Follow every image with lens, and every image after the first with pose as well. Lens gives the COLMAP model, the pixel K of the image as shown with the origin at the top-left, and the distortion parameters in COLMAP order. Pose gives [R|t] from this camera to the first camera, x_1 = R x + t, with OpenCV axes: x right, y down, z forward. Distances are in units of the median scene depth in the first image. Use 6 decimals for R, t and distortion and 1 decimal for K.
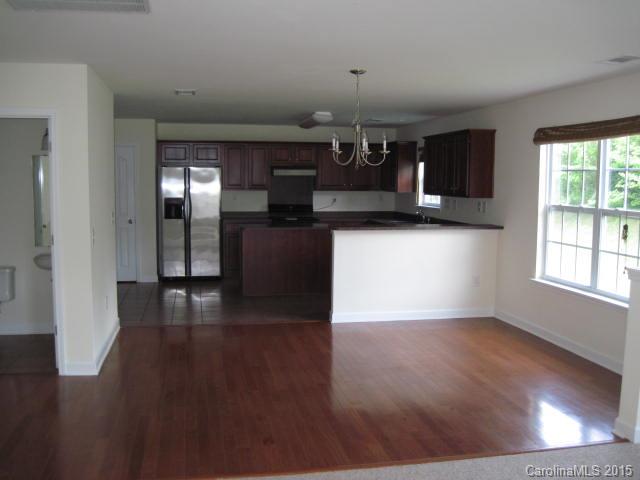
lens RADIAL K [[681.0, 0, 318.7], [0, 681.0, 238.1], [0, 0, 1]] dist [-0.112785, 0.000000]
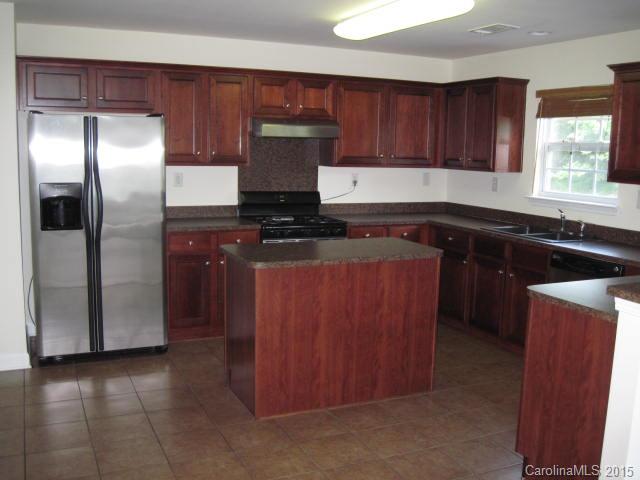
lens RADIAL K [[681.0, 0, 322.1], [0, 681.0, 244.2], [0, 0, 1]] dist [-0.112785, 0.000000]
pose [[0.973584, -0.014419, 0.227875, -0.135725], [0.001738, 0.998443, 0.055750, -0.038910], [-0.228324, -0.053882, 0.972093, 0.486751]]
